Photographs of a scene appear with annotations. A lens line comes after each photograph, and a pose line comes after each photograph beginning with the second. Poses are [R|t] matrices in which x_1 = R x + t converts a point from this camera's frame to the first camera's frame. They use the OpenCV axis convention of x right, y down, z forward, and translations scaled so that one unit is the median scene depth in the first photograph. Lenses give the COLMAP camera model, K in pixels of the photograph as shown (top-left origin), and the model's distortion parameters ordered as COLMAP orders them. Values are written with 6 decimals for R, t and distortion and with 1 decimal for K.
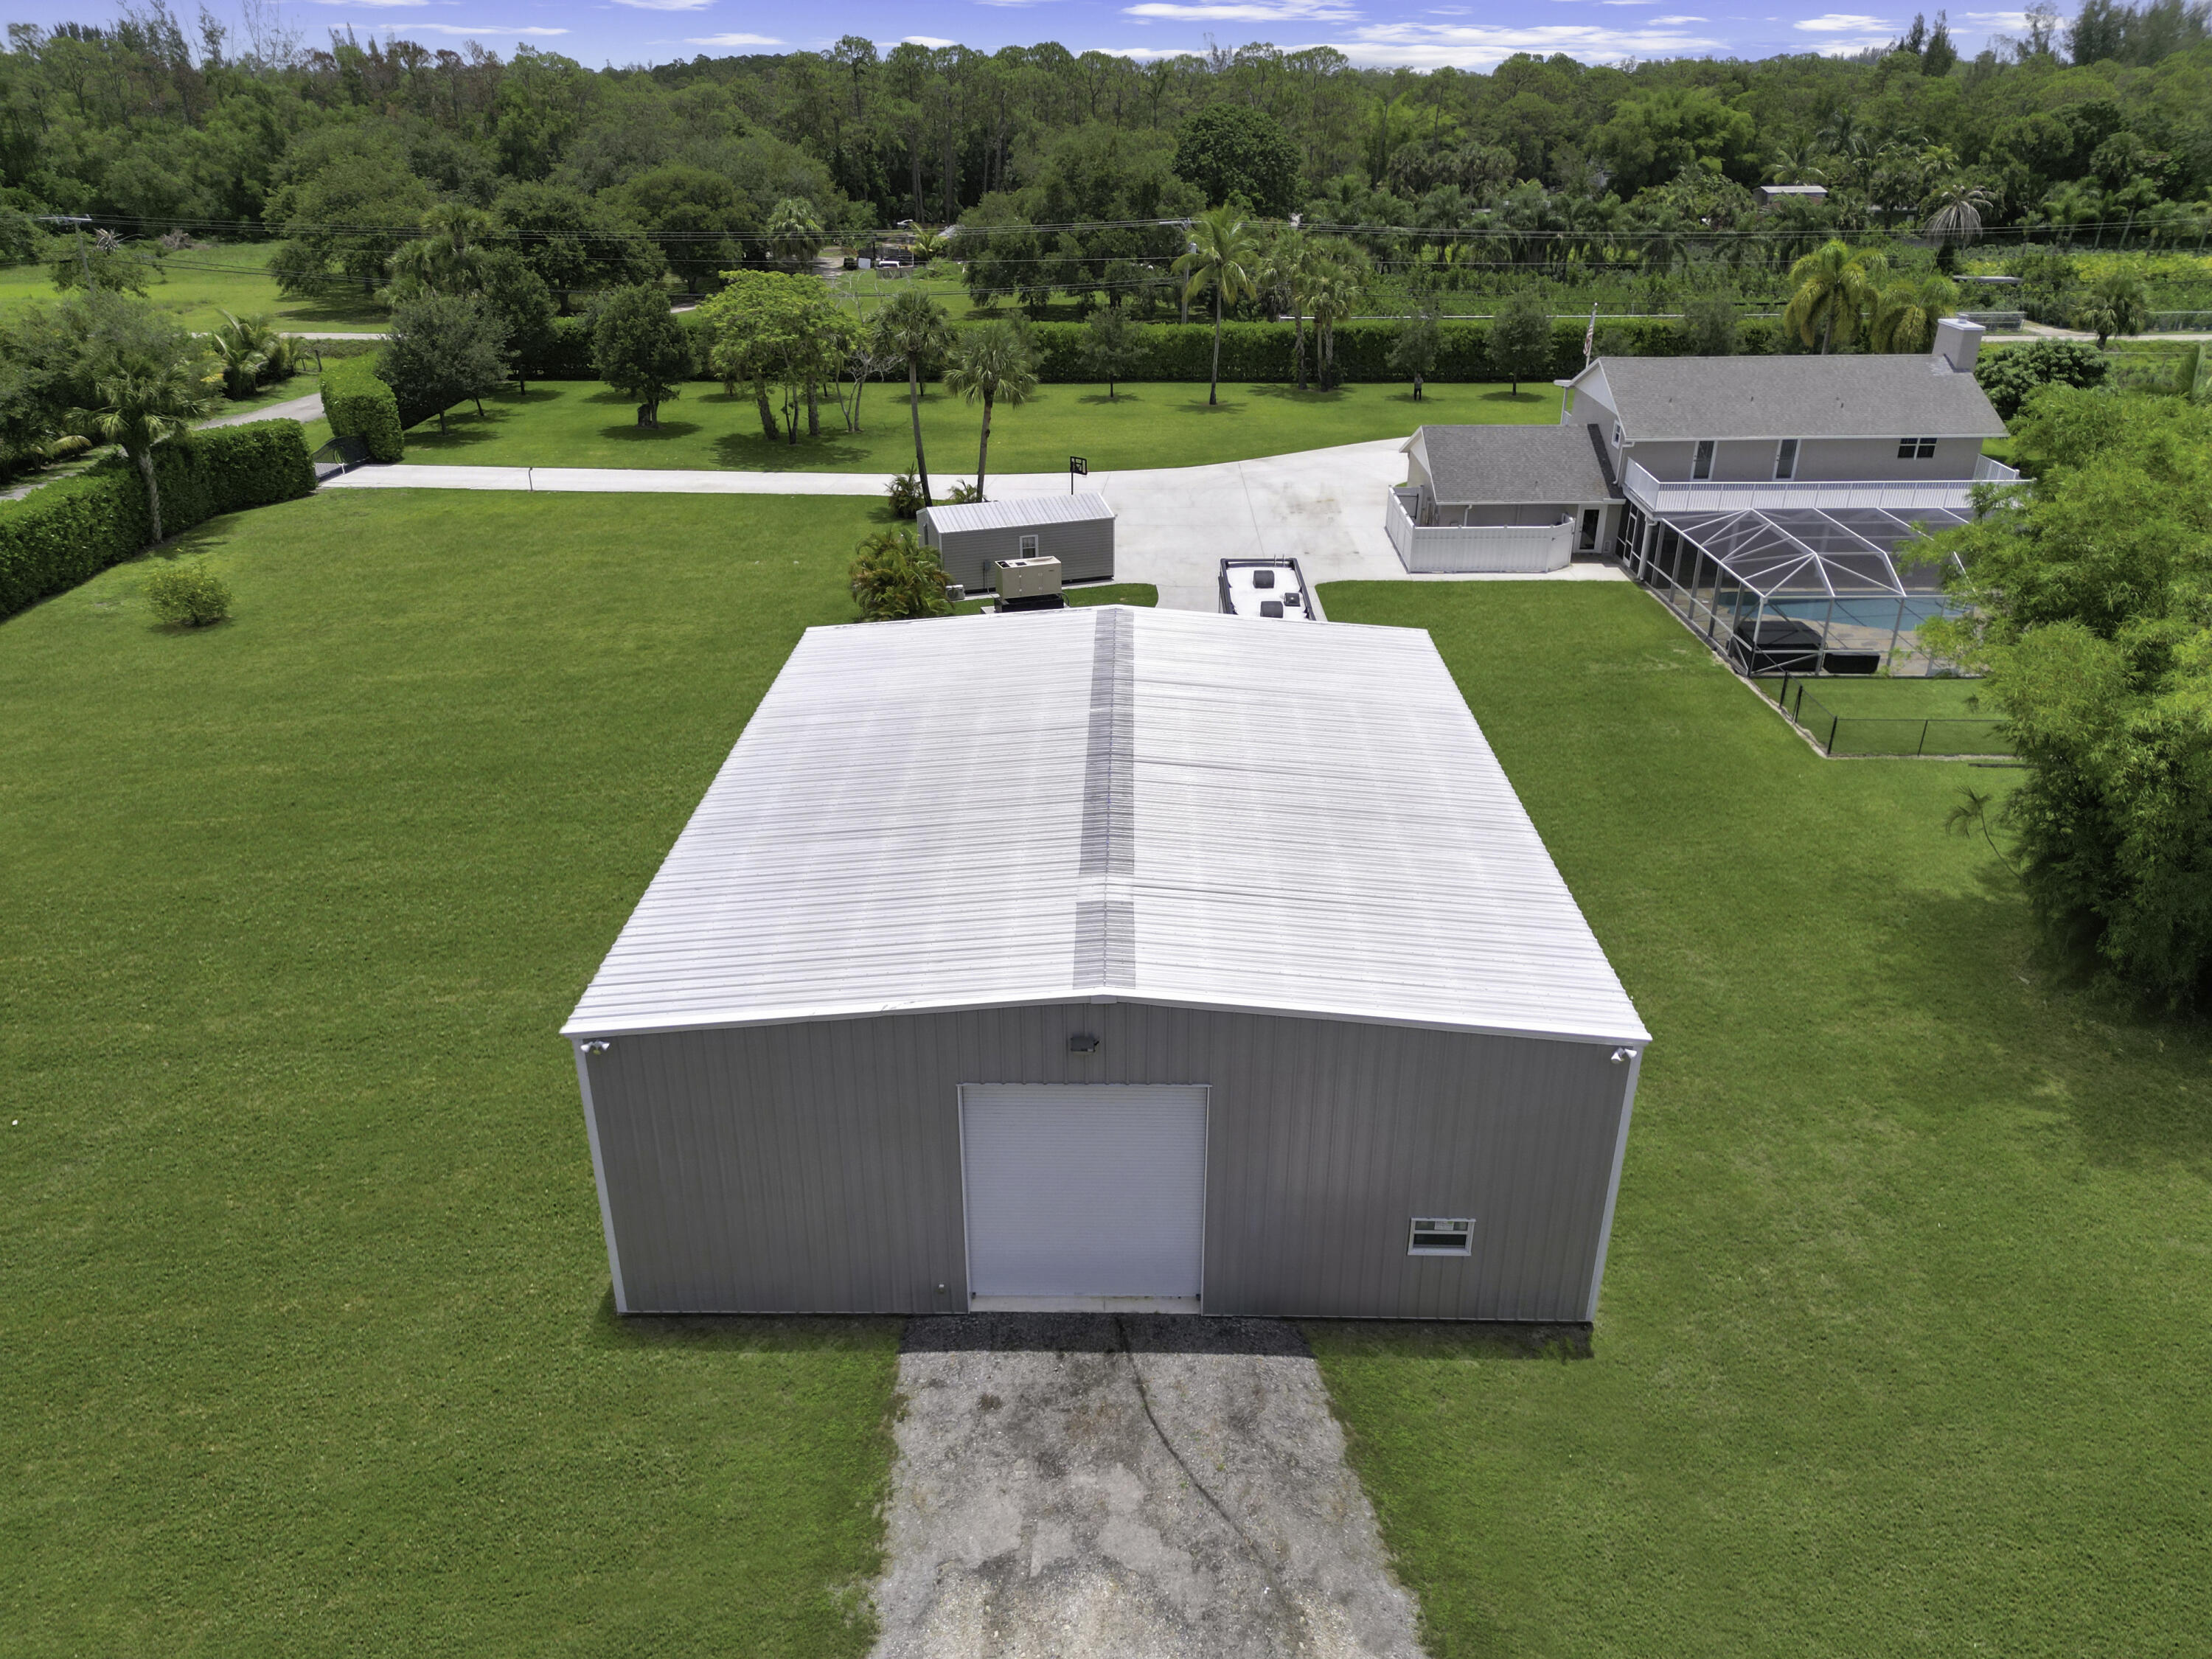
lens RADIAL K [[1532.8, 0, 1106.0], [0, 1532.8, 829.5], [0, 0, 1]] dist [0.071333, -0.070936]
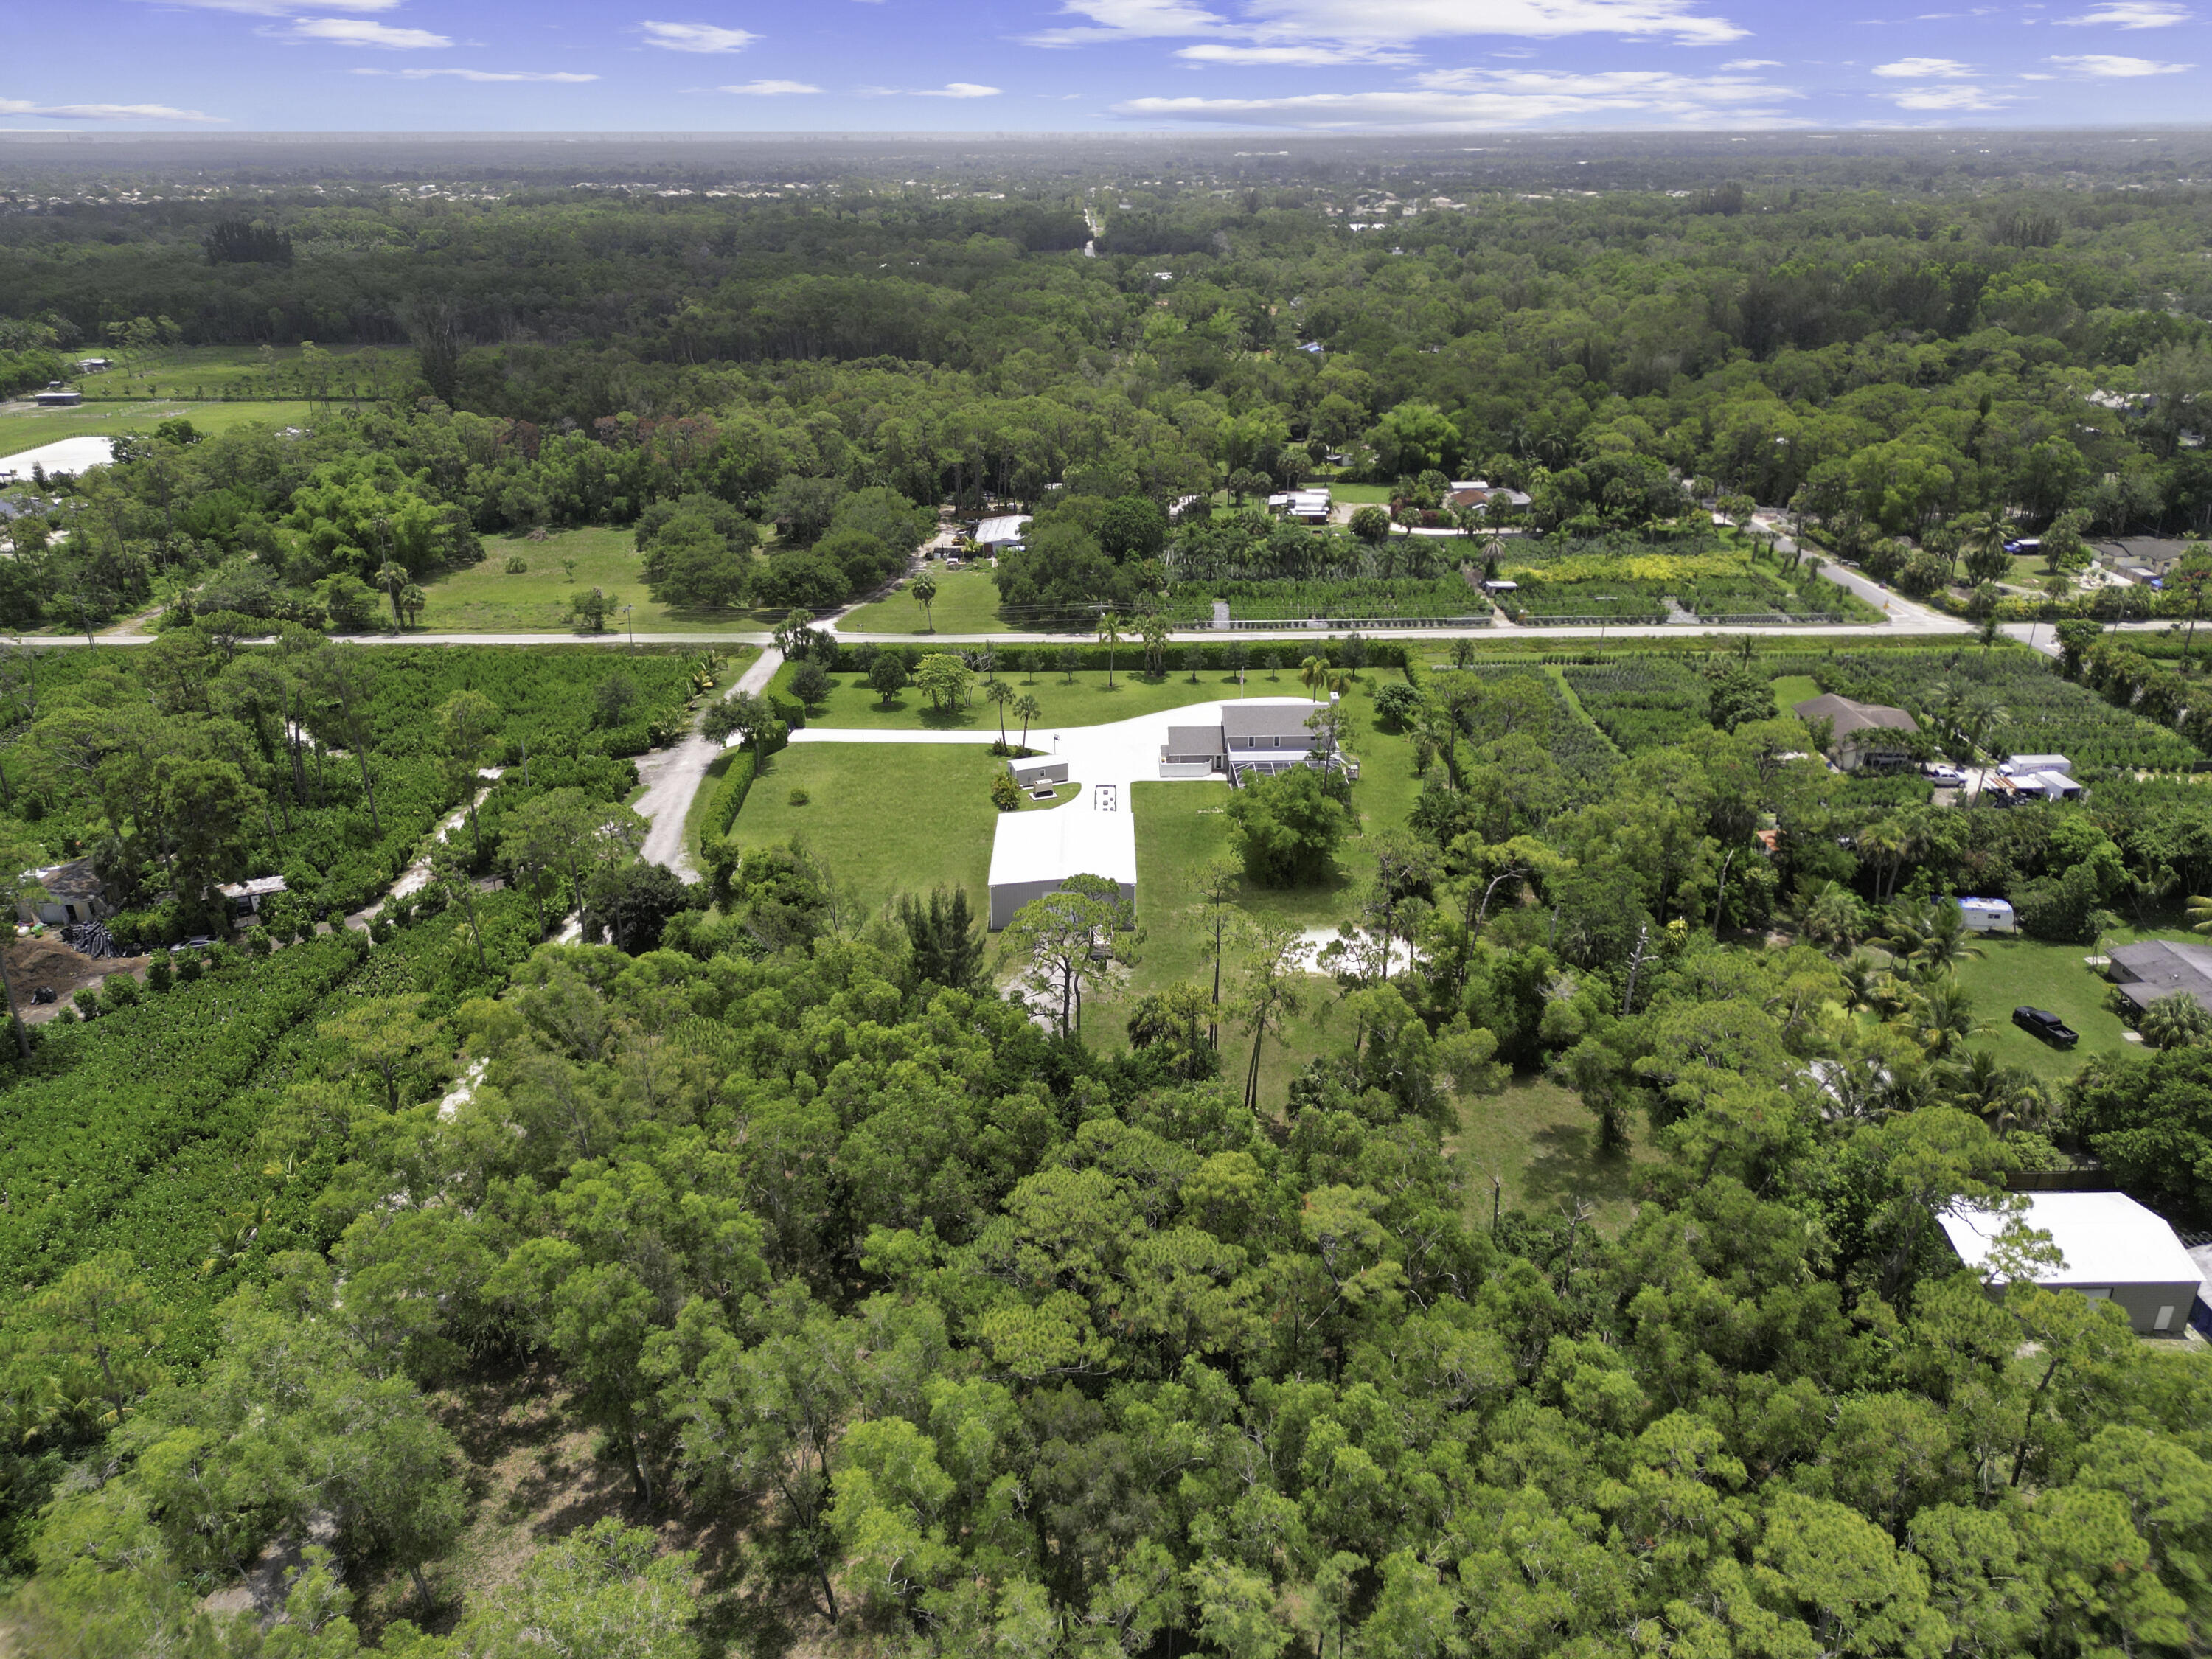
lens RADIAL K [[1519.1, 0, 1106.0], [0, 1519.1, 829.5], [0, 0, 1]] dist [0.190262, -0.216161]
pose [[0.999780, -0.007580, 0.019548, 0.017145], [0.008095, 0.999619, -0.026399, 0.019545], [-0.019340, 0.026551, 0.999460, -1.708143]]
